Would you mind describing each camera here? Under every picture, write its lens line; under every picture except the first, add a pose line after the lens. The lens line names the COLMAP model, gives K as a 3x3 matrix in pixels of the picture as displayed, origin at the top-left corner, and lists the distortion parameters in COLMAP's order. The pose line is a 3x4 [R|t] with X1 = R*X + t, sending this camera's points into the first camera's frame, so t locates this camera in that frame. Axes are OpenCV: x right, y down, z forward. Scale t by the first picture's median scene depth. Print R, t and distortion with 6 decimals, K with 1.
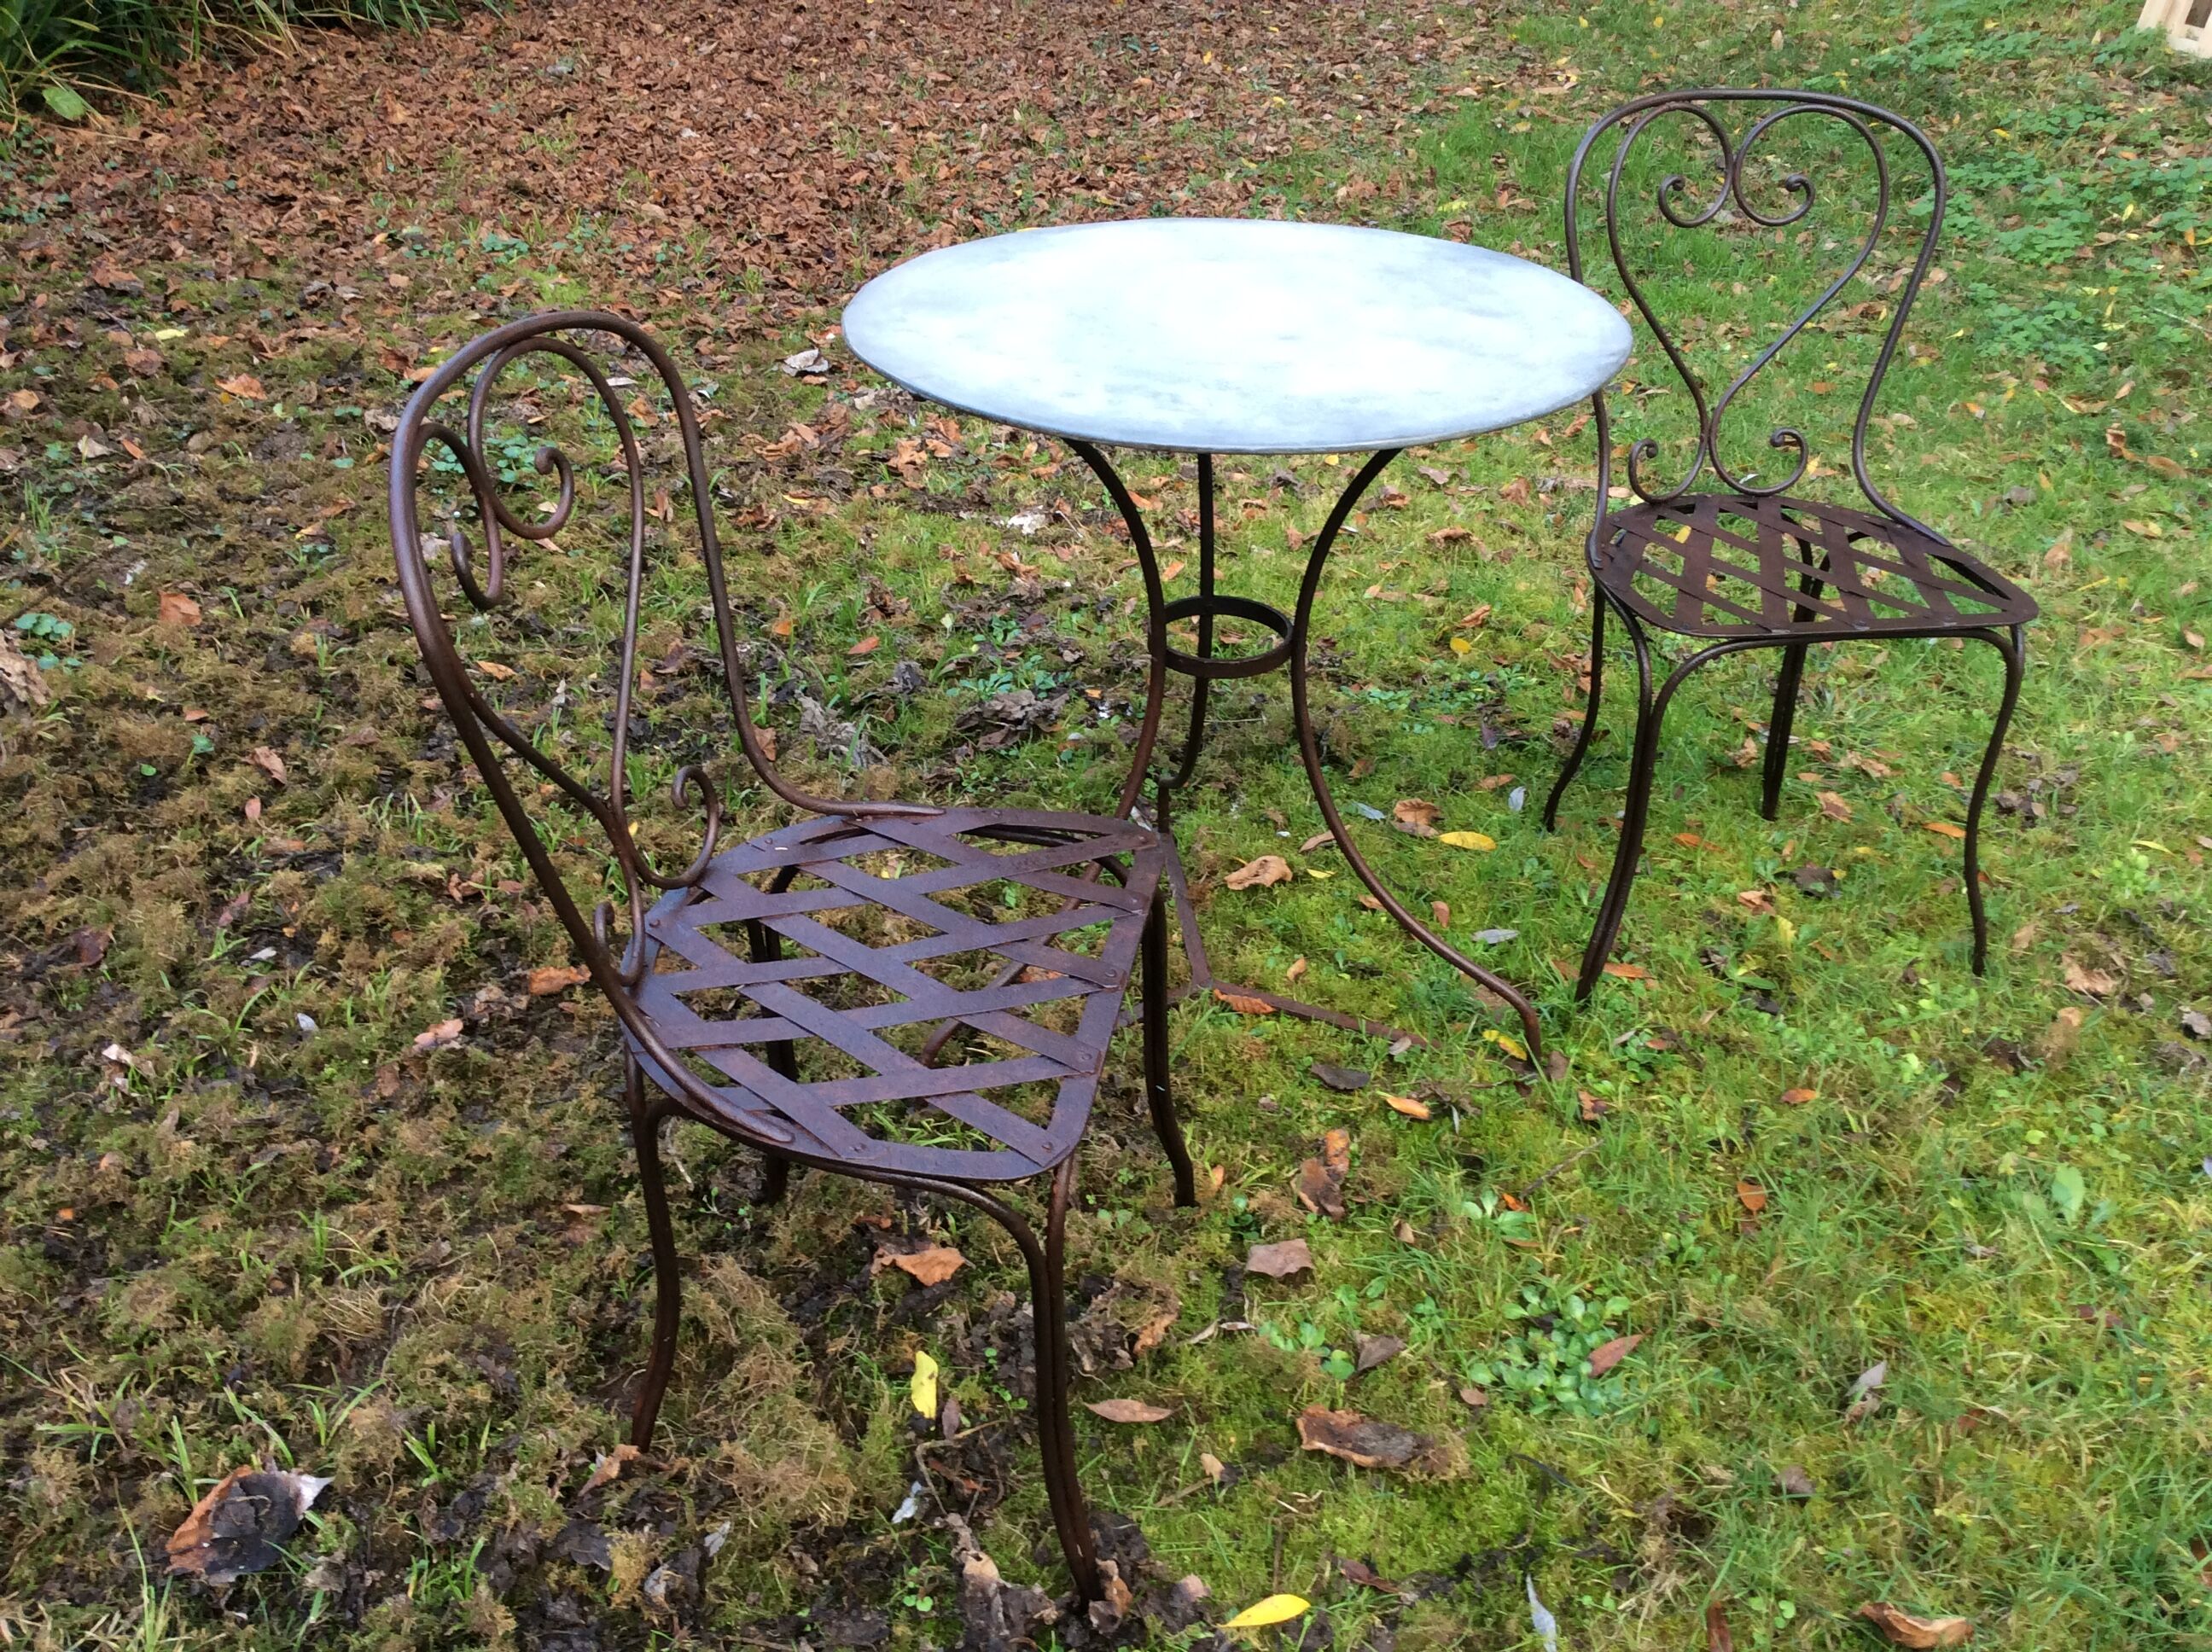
lens RADIAL K [[2080.7, 0, 1108.1], [0, 2080.7, 829.1], [0, 0, 1]] dist [0.034659, 0.000000]
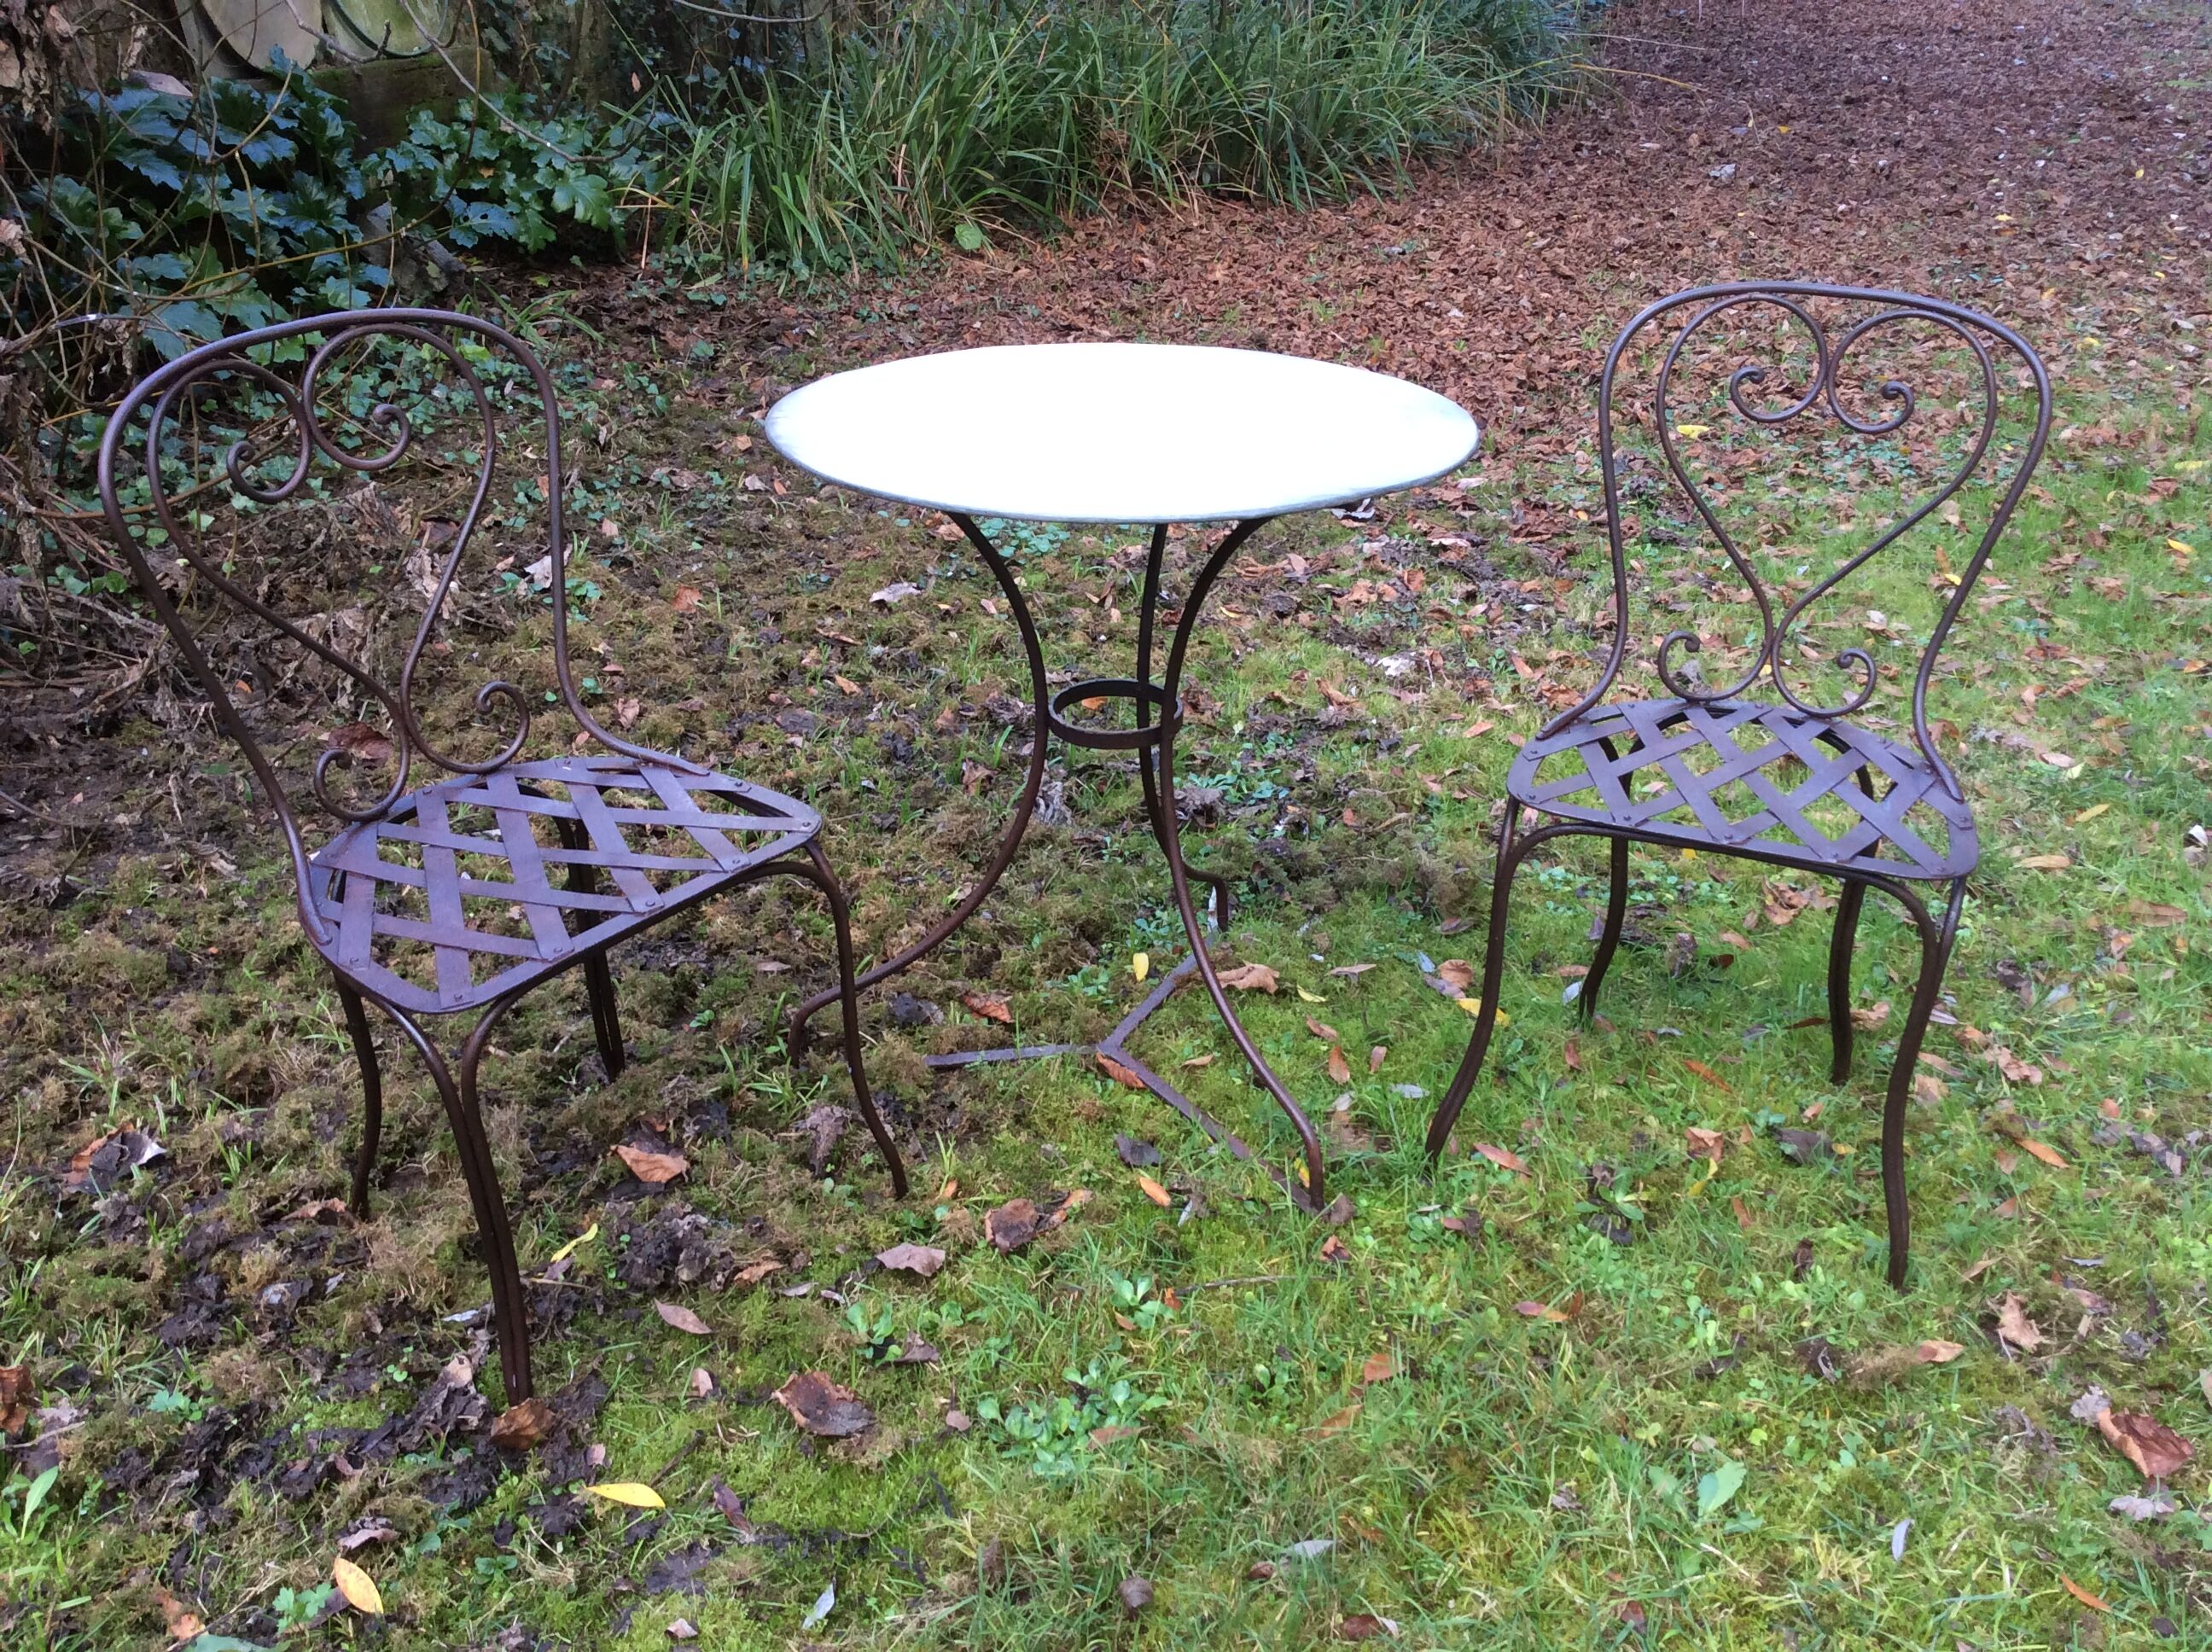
lens RADIAL K [[2080.7, 0, 1112.7], [0, 2080.7, 824.3], [0, 0, 1]] dist [0.034659, 0.000000]
pose [[0.852100, 0.216433, -0.476531, 0.353538], [-0.261976, 0.964597, -0.030341, -0.002651], [0.453094, 0.150693, 0.878634, 0.037430]]
